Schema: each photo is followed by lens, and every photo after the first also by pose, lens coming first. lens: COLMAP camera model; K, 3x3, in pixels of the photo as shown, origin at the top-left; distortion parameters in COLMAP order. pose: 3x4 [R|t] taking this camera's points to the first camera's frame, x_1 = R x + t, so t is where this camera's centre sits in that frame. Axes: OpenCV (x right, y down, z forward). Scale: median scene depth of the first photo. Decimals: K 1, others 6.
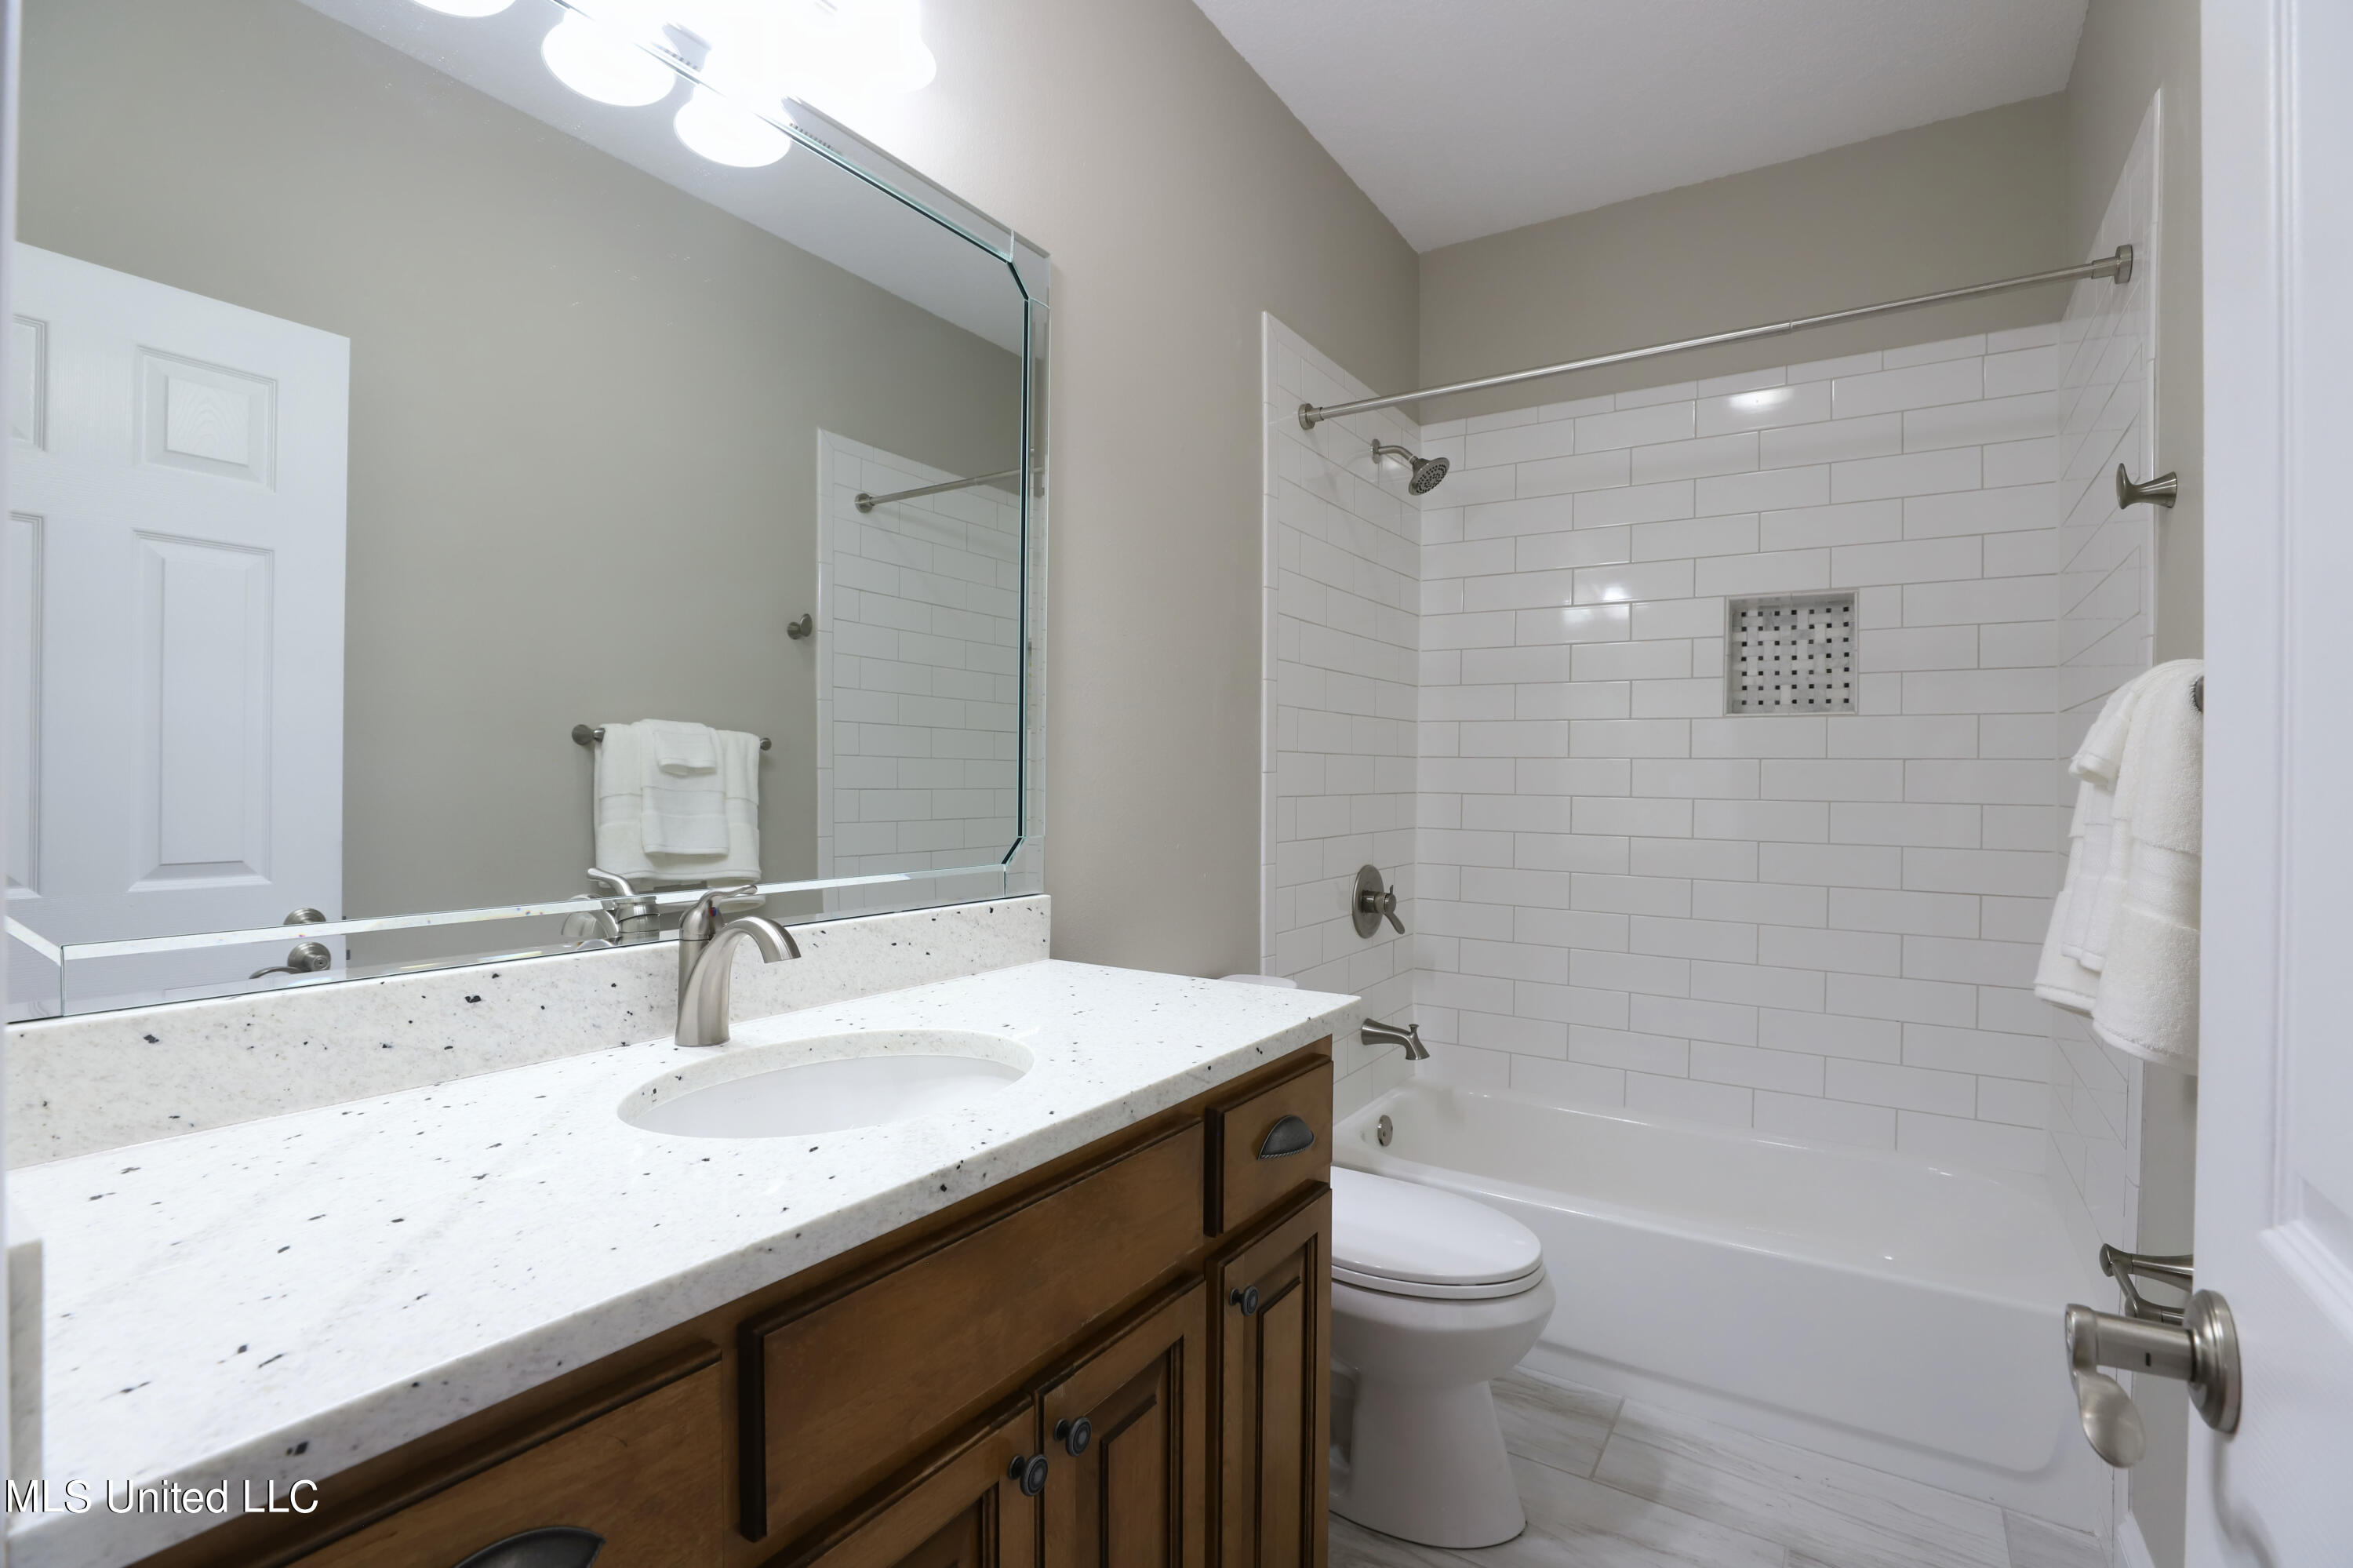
lens RADIAL K [[1072.8, 0, 1189.9], [0, 1072.8, 780.8], [0, 0, 1]] dist [-0.047179, 0.014344]
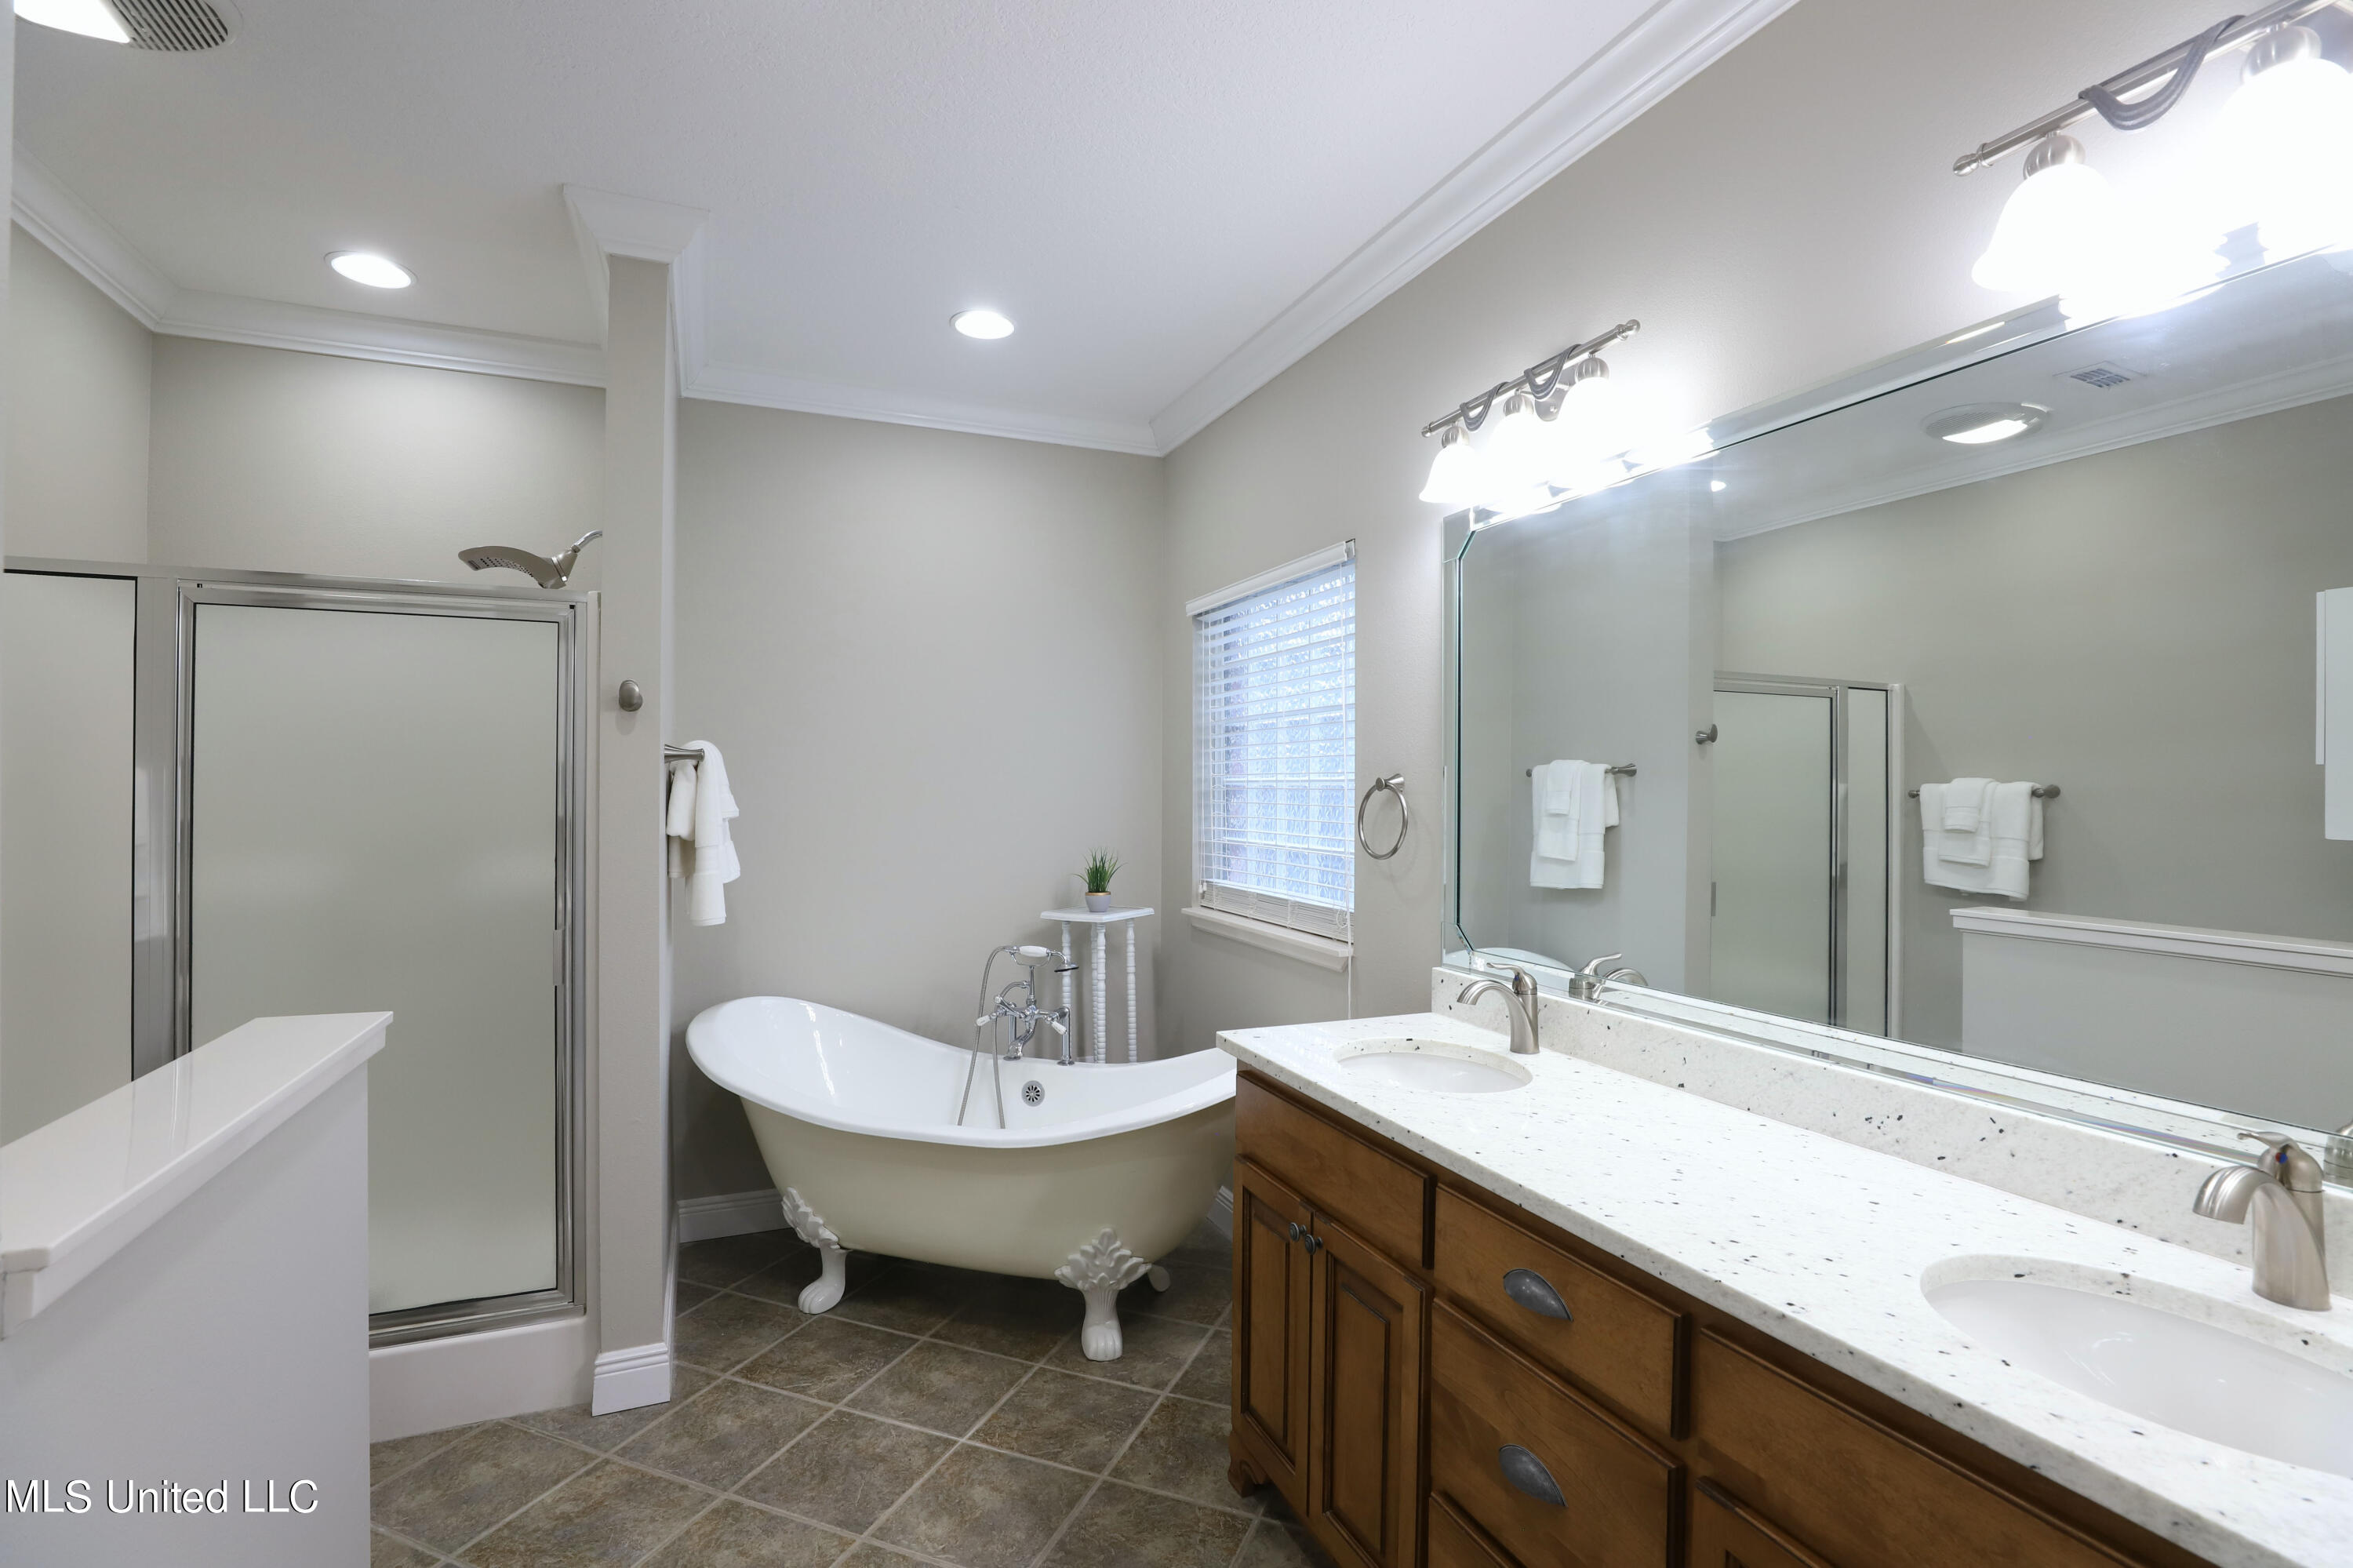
lens RADIAL K [[1072.8, 0, 1189.9], [0, 1072.8, 780.8], [0, 0, 1]] dist [-0.047179, 0.014344]
pose [[-0.546736, -0.017961, -0.837112, 1.459310], [-0.011132, 0.999837, -0.014182, -0.216385], [0.837231, 0.001565, -0.546847, 1.558894]]
